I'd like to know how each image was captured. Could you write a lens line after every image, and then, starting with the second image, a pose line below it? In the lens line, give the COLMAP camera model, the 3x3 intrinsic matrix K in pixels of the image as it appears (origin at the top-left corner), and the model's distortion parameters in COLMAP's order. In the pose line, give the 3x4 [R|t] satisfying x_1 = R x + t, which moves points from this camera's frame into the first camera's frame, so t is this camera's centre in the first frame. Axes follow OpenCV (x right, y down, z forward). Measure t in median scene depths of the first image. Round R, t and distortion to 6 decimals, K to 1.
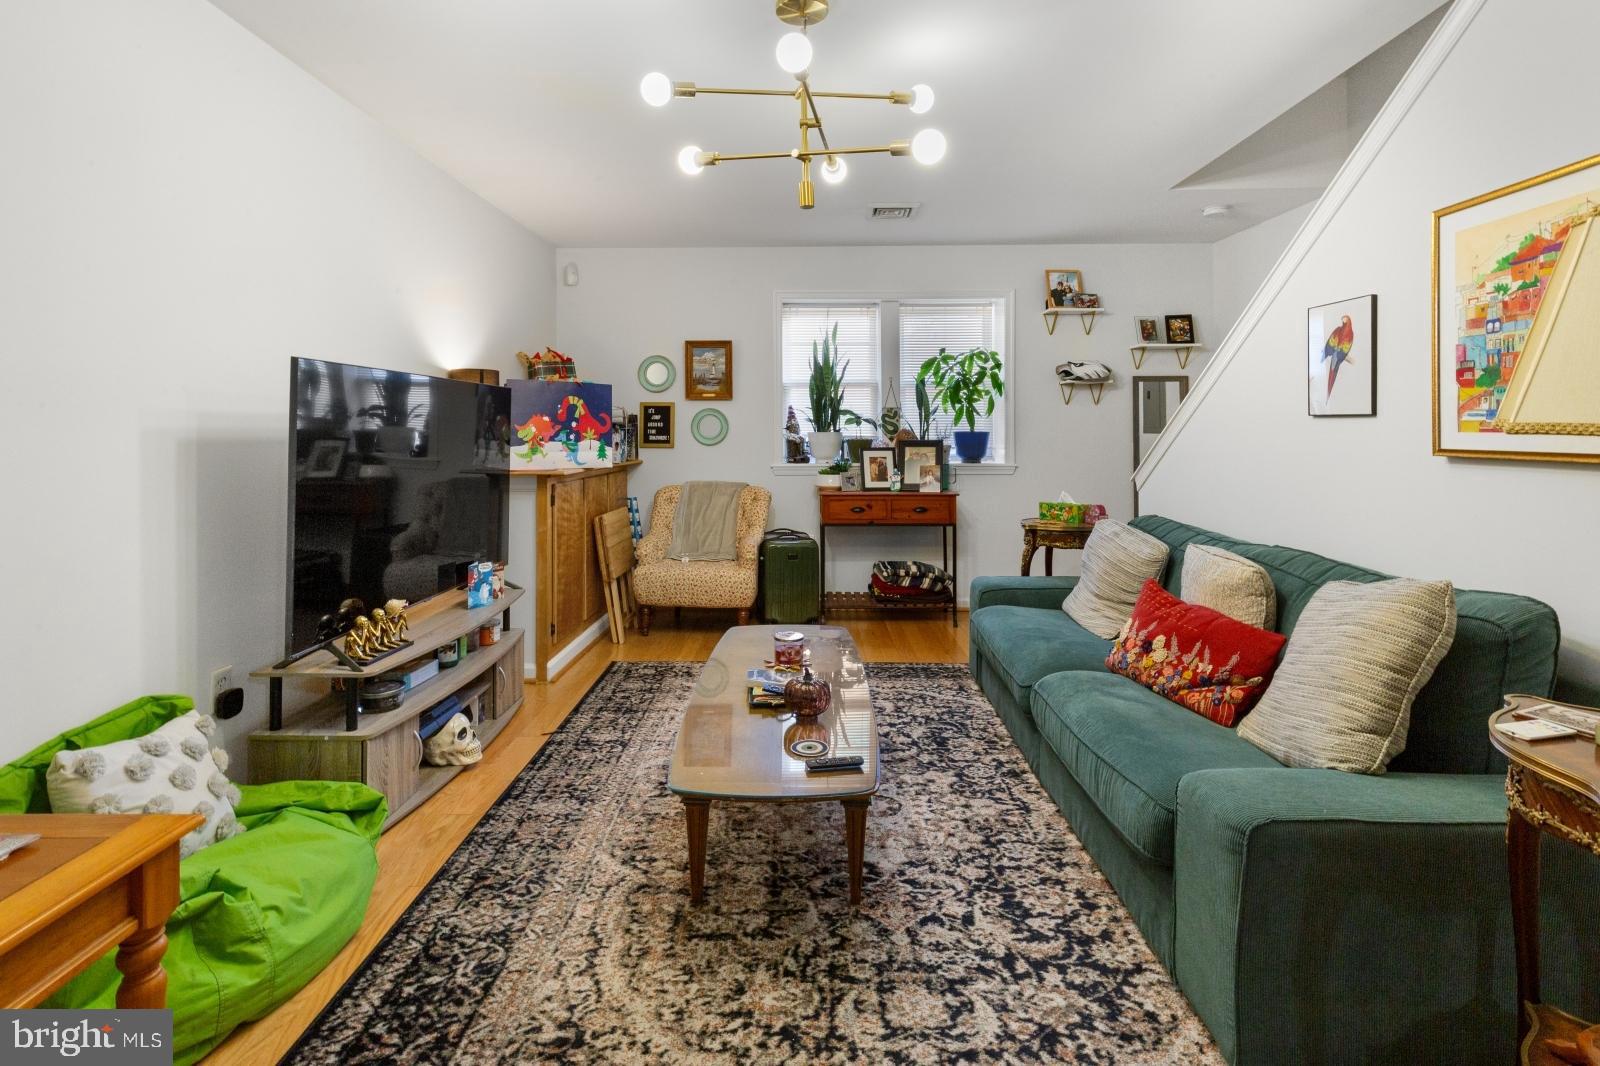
lens RADIAL K [[744.0, 0, 797.3], [0, 744.0, 423.6], [0, 0, 1]] dist [0.006416, -0.000687]
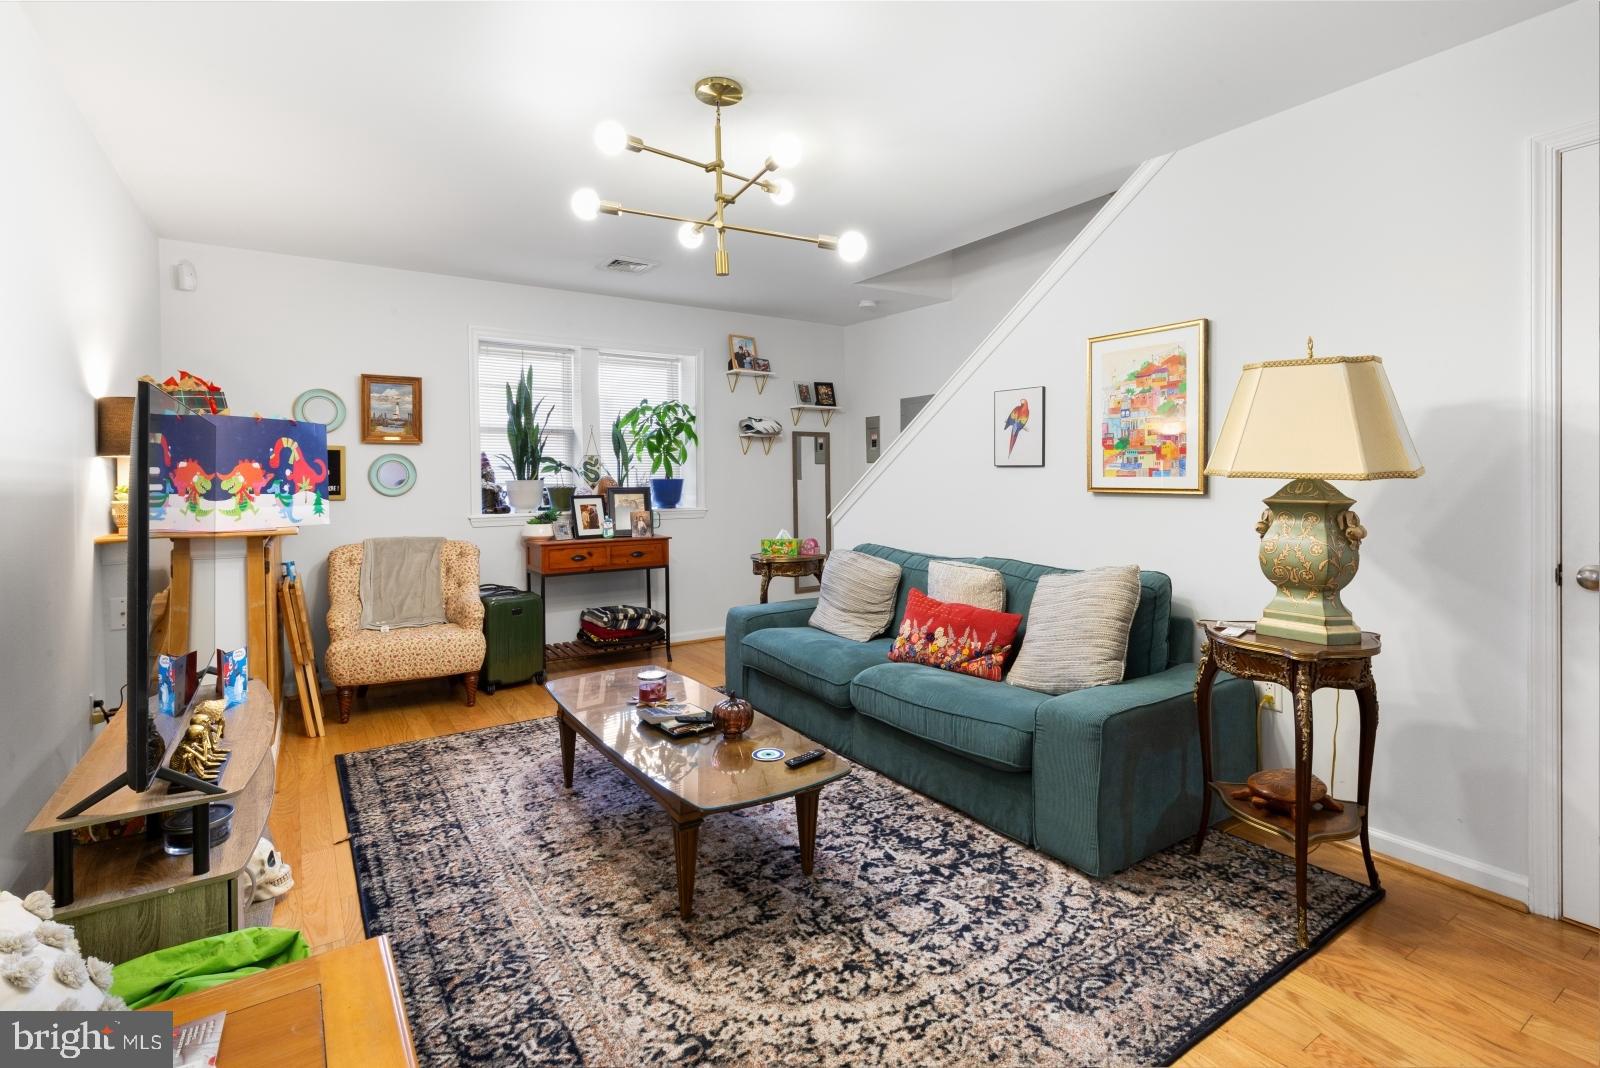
lens RADIAL K [[752.3, 0, 789.5], [0, 752.3, 479.1], [0, 0, 1]] dist [0.010530, -0.000722]
pose [[0.827457, -0.005937, 0.561498, -0.549068], [-0.000128, 0.999942, 0.010760, -0.001267], [-0.561529, -0.008976, 0.827408, 0.022483]]
